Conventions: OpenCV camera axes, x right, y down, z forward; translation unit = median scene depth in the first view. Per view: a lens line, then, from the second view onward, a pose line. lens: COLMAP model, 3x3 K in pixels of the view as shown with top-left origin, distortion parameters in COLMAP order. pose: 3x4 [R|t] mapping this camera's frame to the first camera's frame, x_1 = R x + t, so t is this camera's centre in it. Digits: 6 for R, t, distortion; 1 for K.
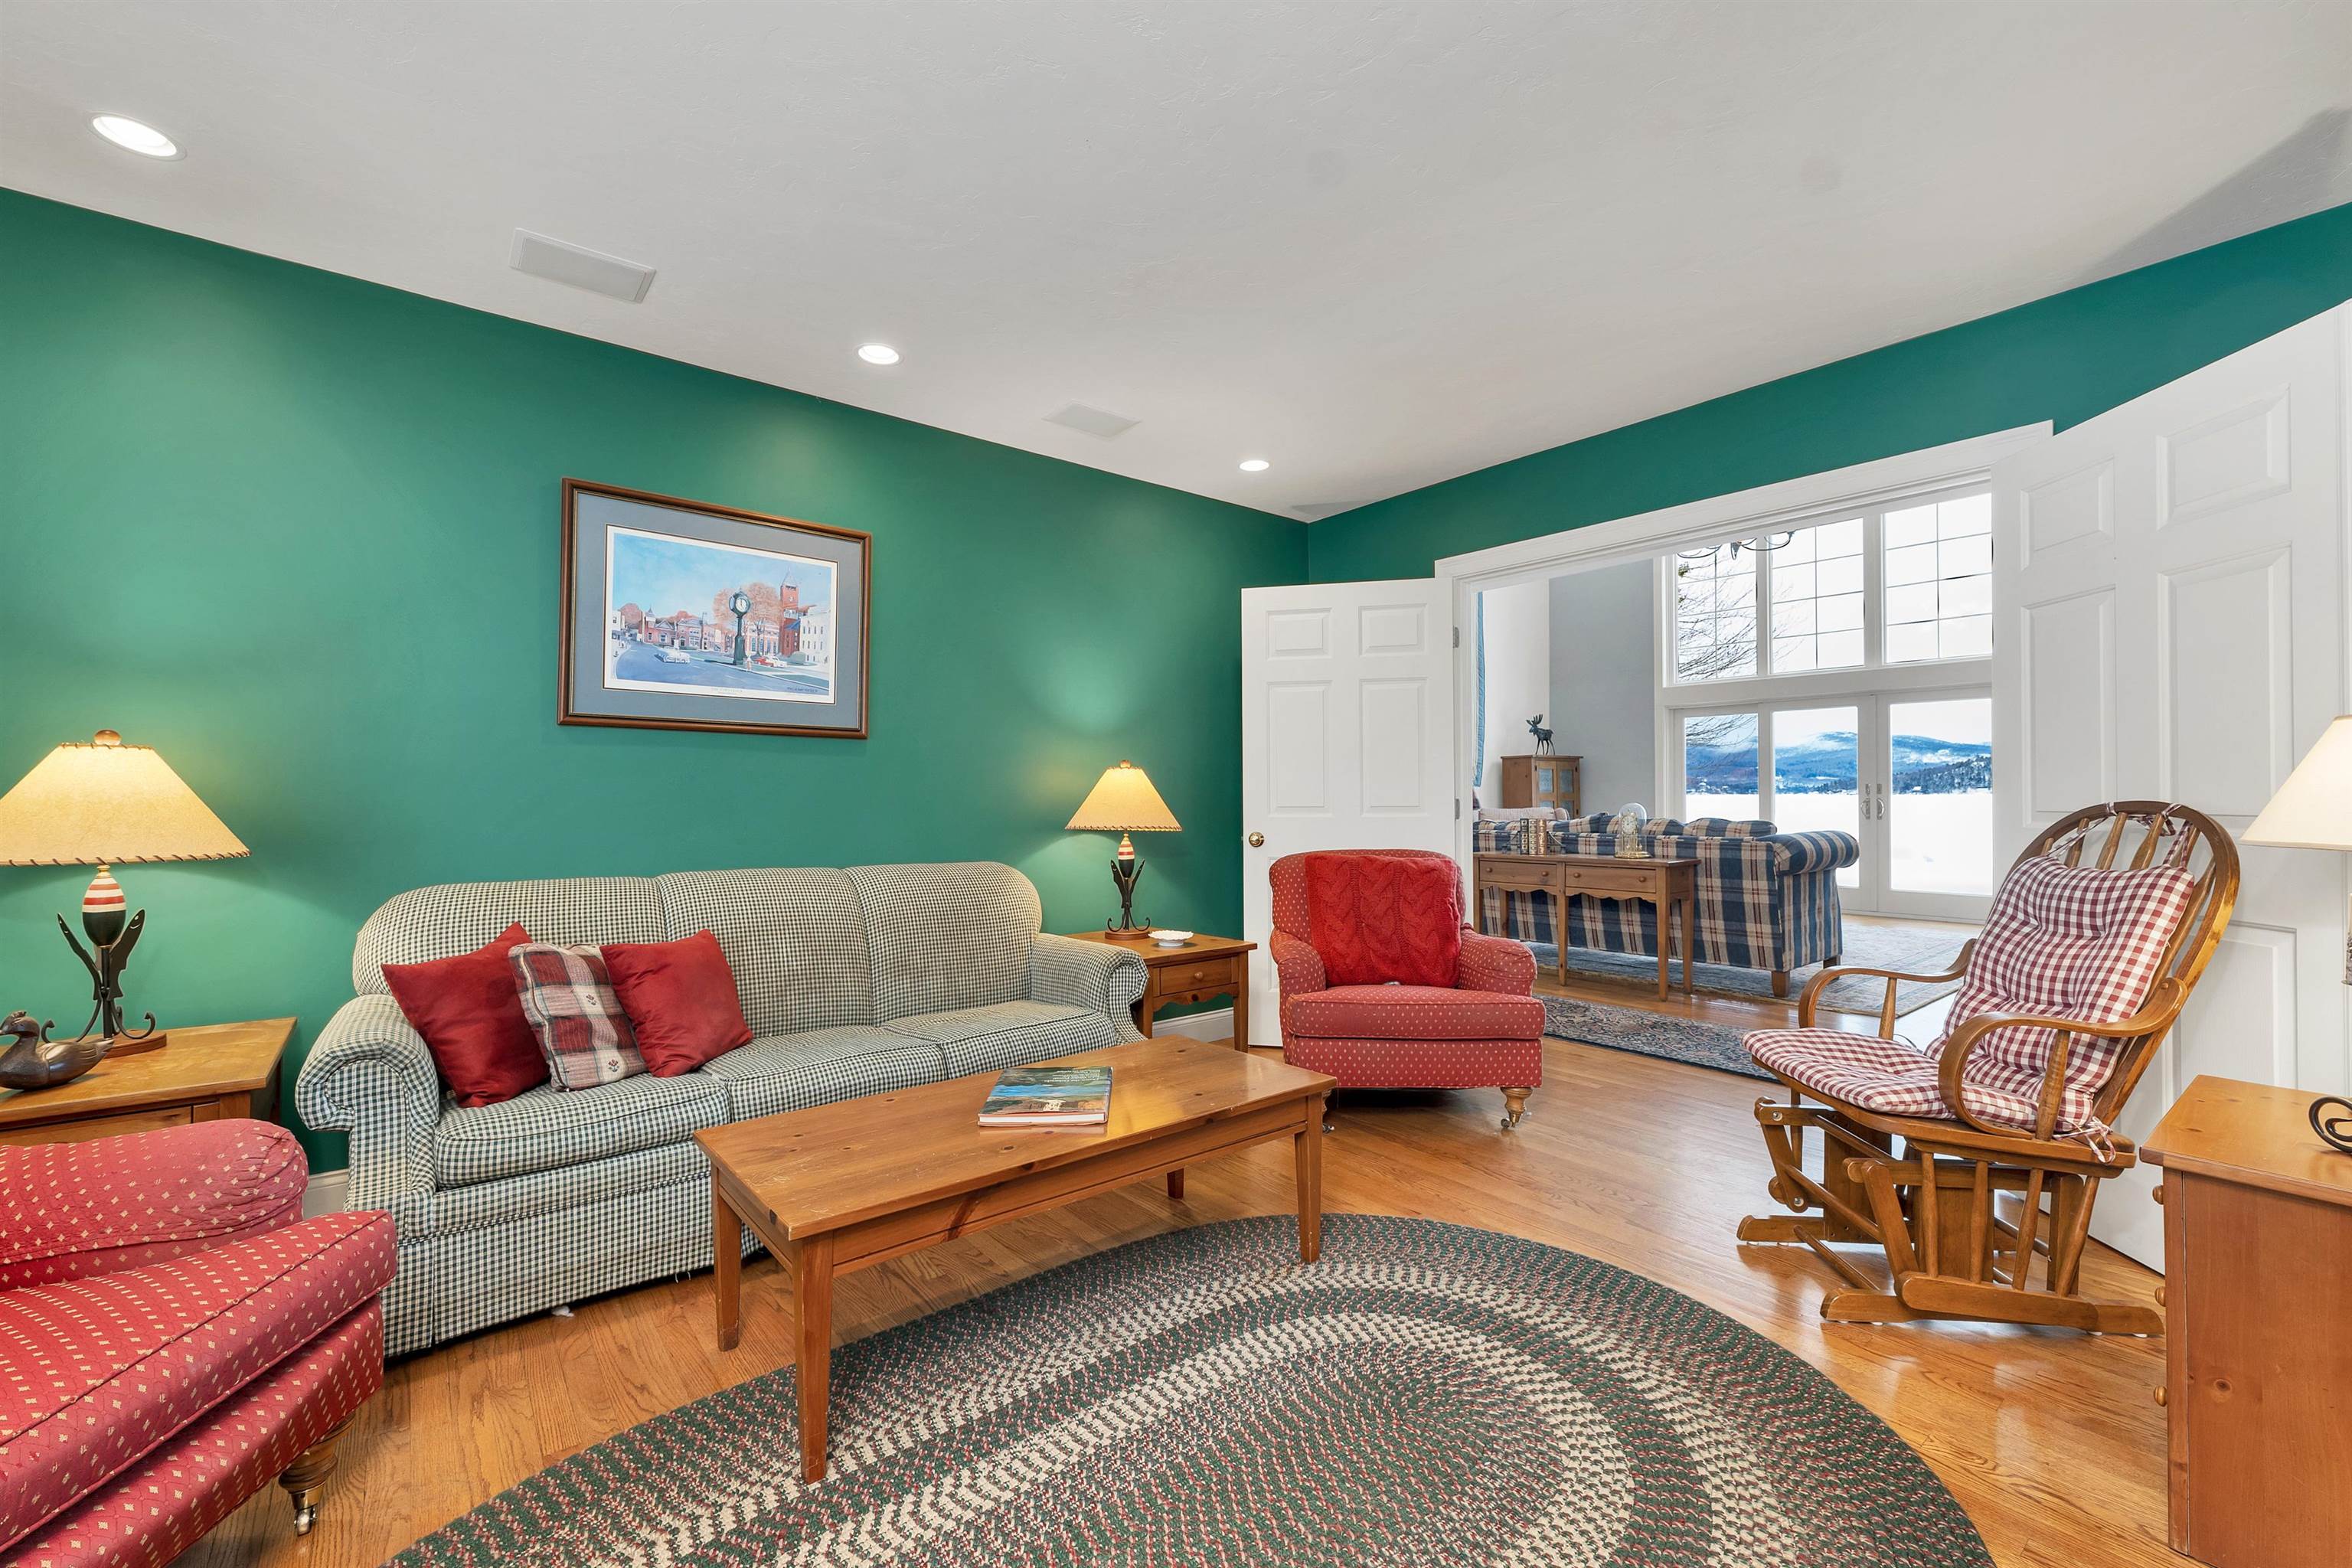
lens RADIAL K [[982.1, 0, 1177.9], [0, 982.1, 781.9], [0, 0, 1]] dist [-0.001996, -0.001102]
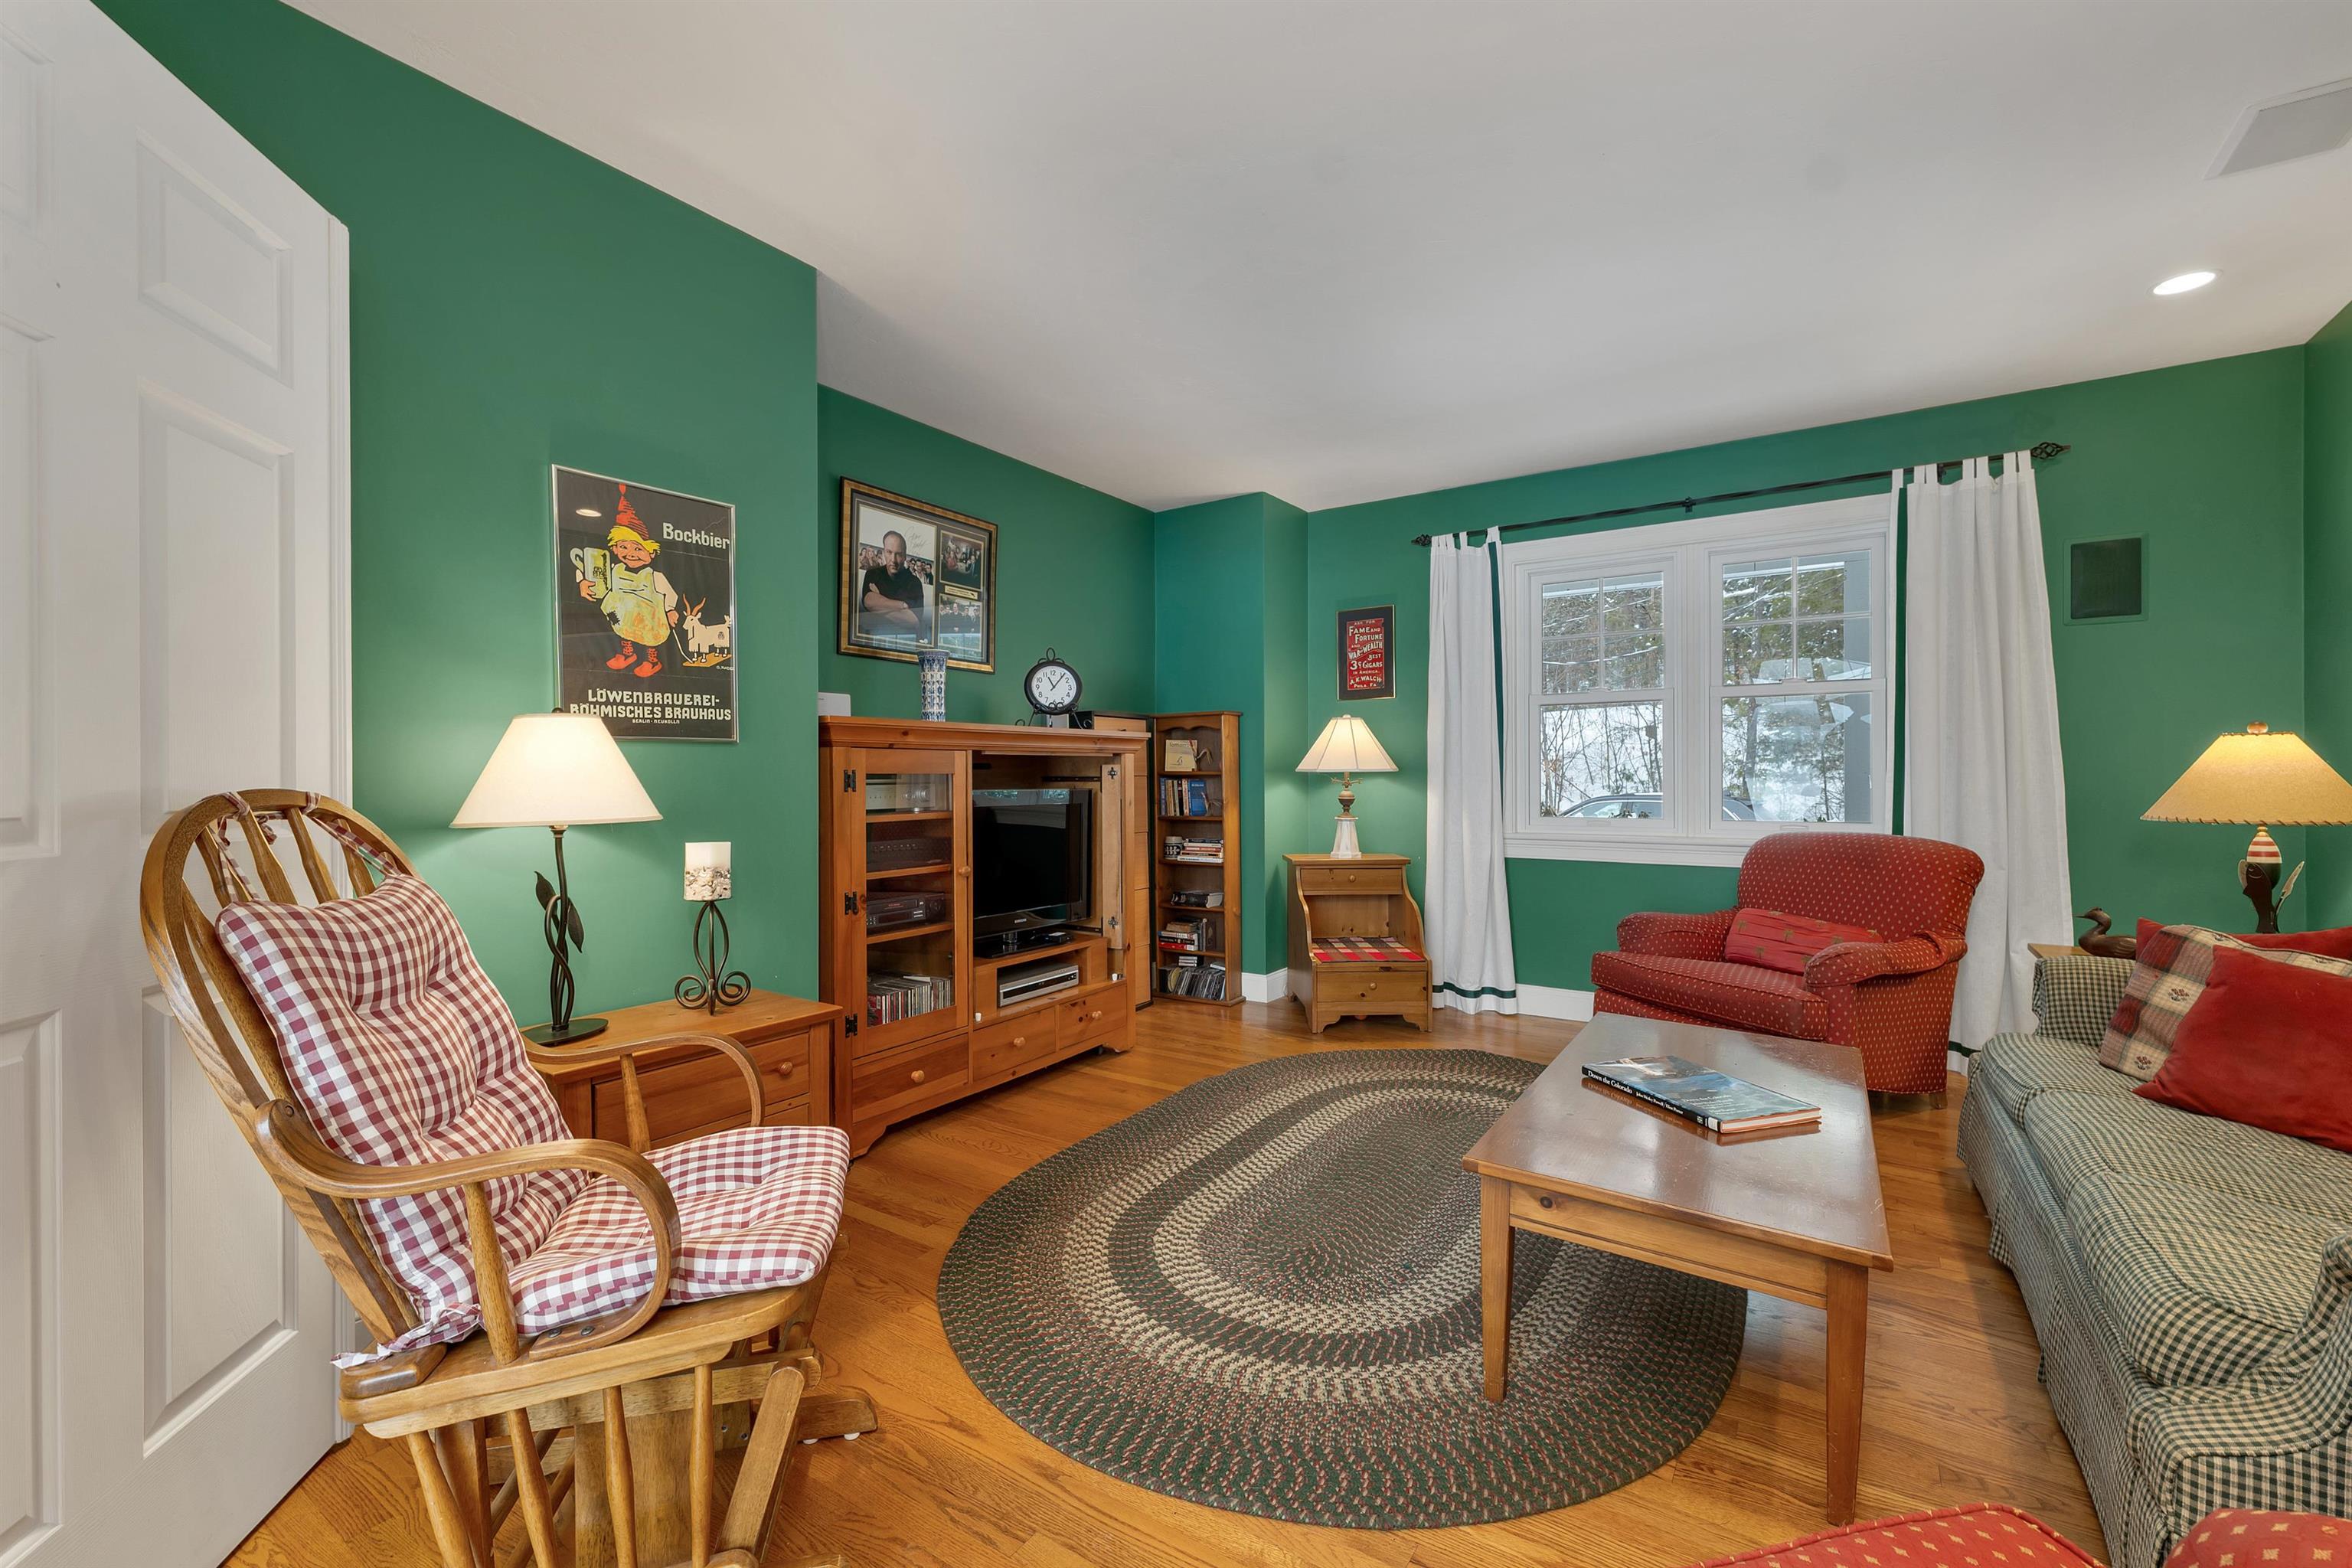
lens RADIAL K [[982.1, 0, 1153.6], [0, 982.1, 769.3], [0, 0, 1]] dist [-0.001996, -0.001102]
pose [[-0.956461, 0.002173, -0.291853, 0.274162], [0.008879, 0.999726, -0.021657, 0.010477], [0.291726, -0.023306, -0.956218, 0.750435]]
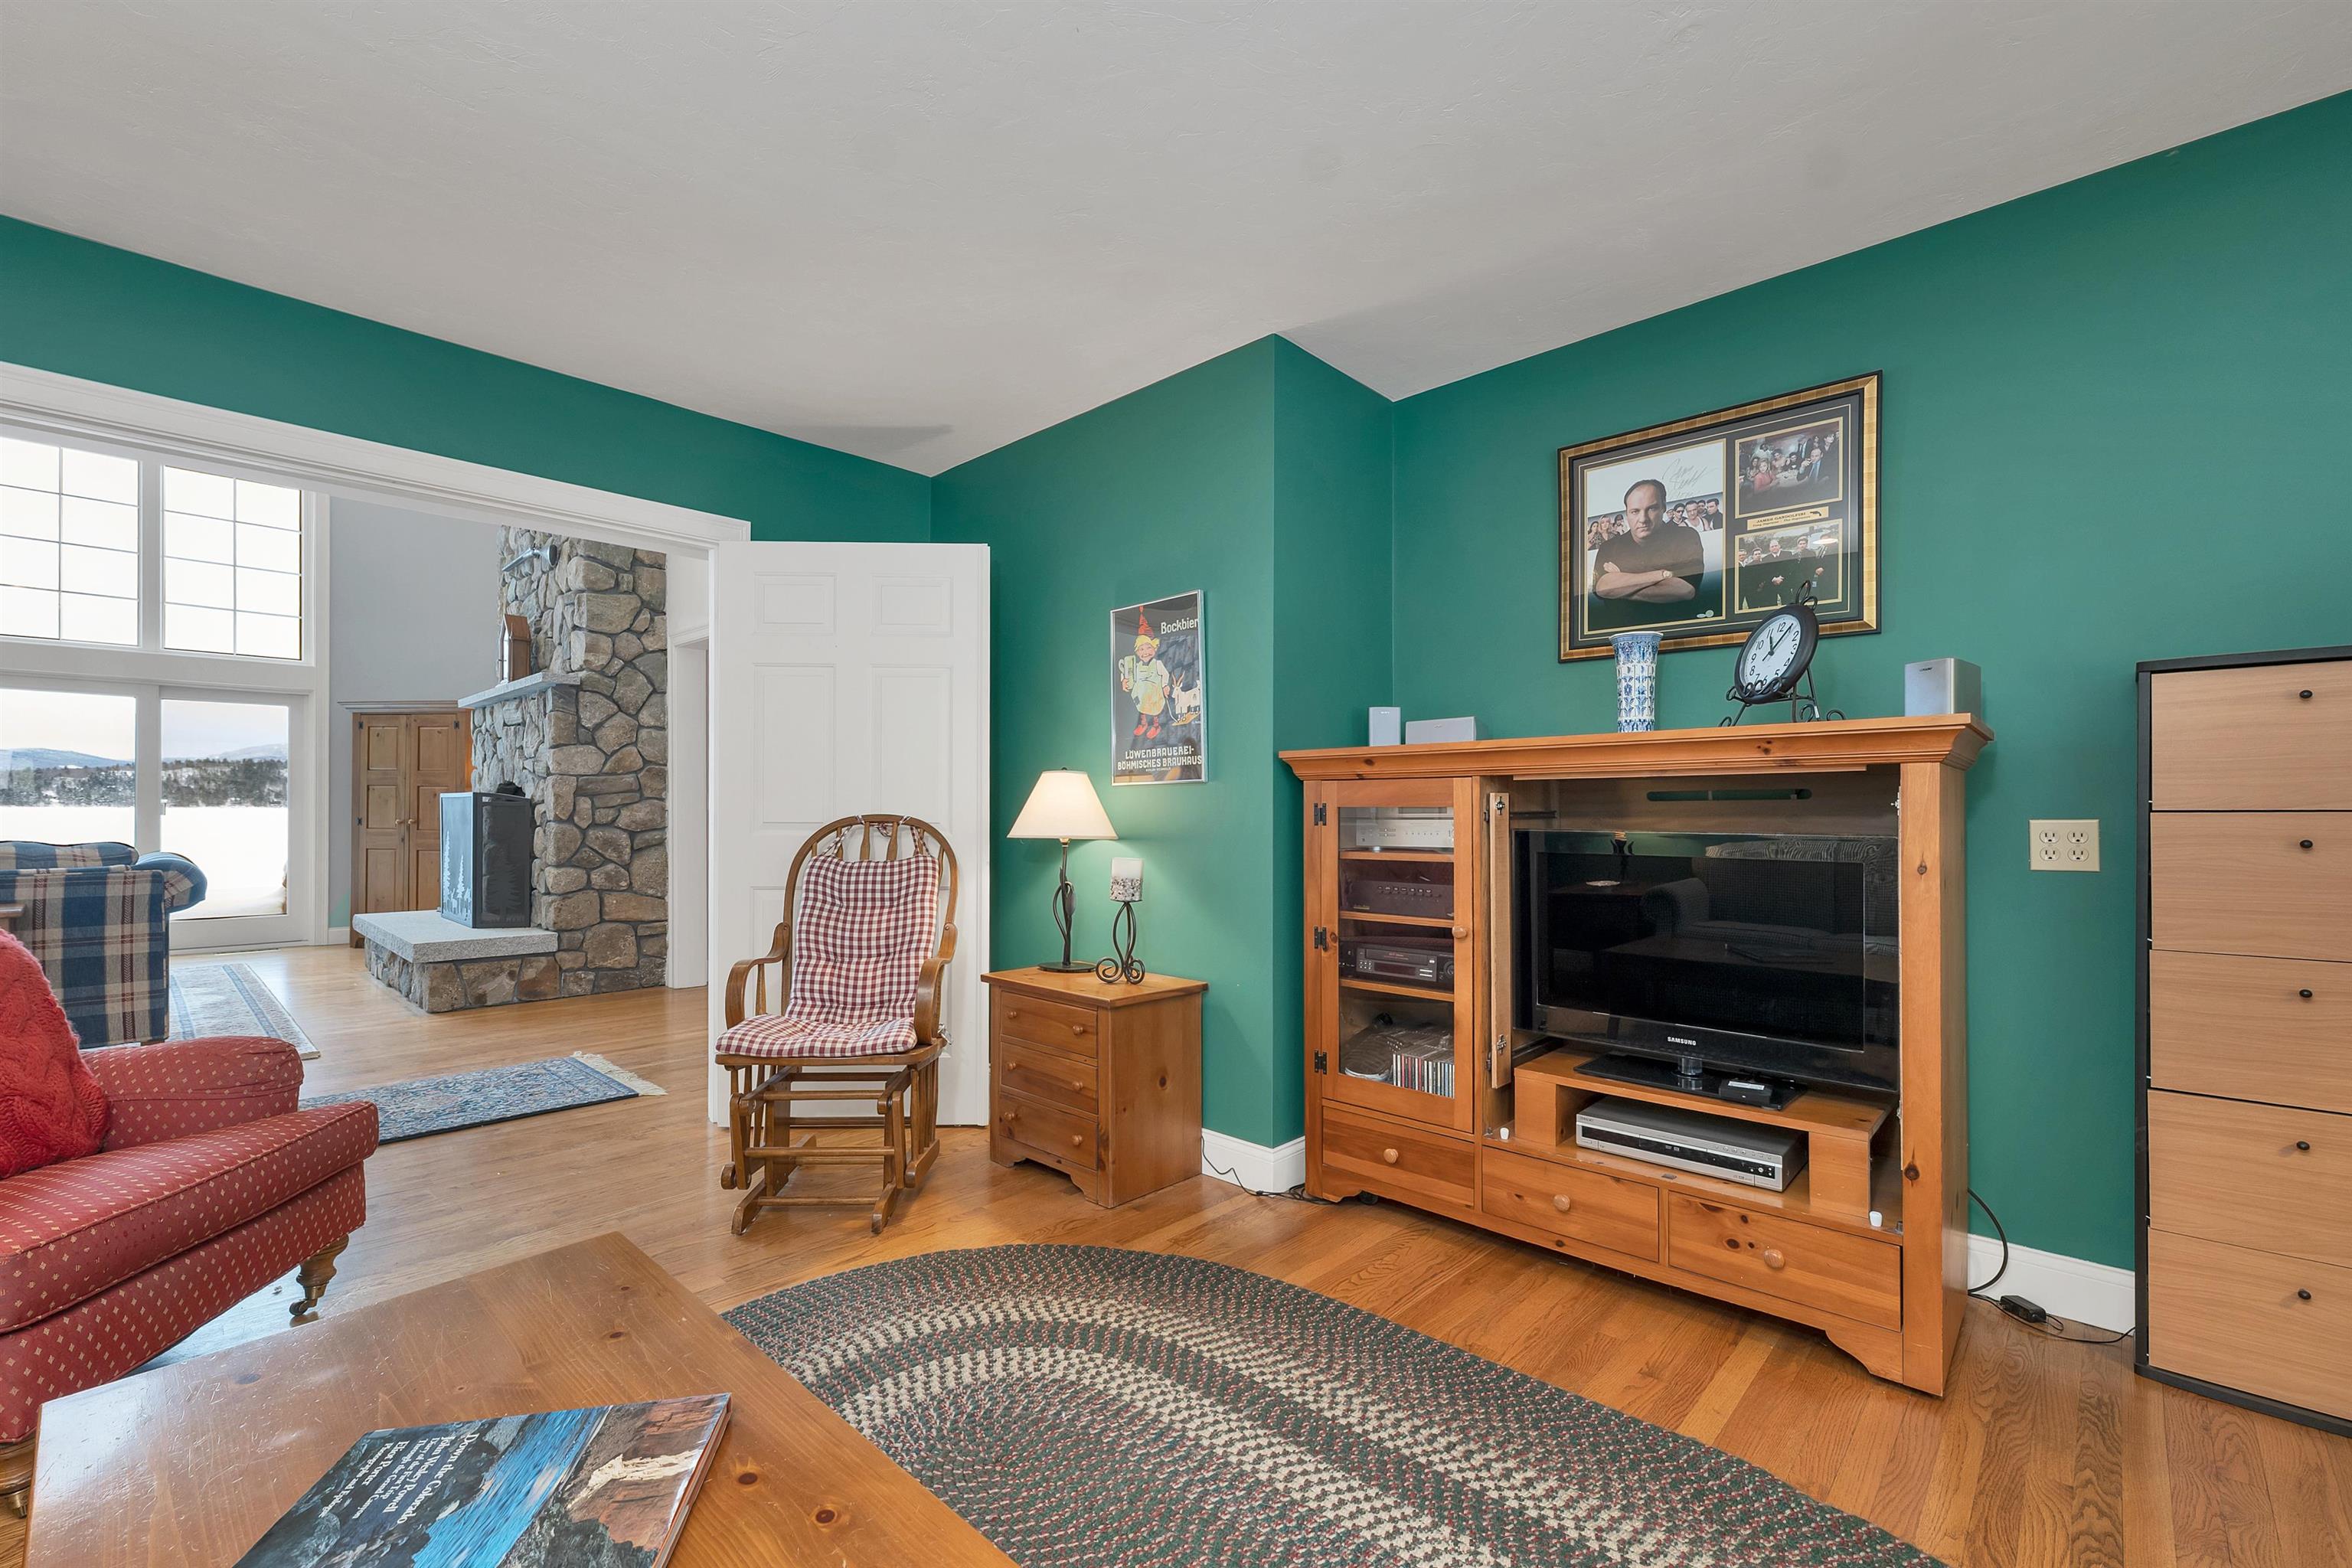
lens RADIAL K [[982.1, 0, 1174.0], [0, 982.1, 804.0], [0, 0, 1]] dist [-0.001996, -0.001102]
pose [[-0.141897, 0.008751, 0.989843, -0.253419], [-0.017324, 0.999786, -0.011322, 0.005372], [-0.989730, -0.018754, -0.141715, 0.330269]]
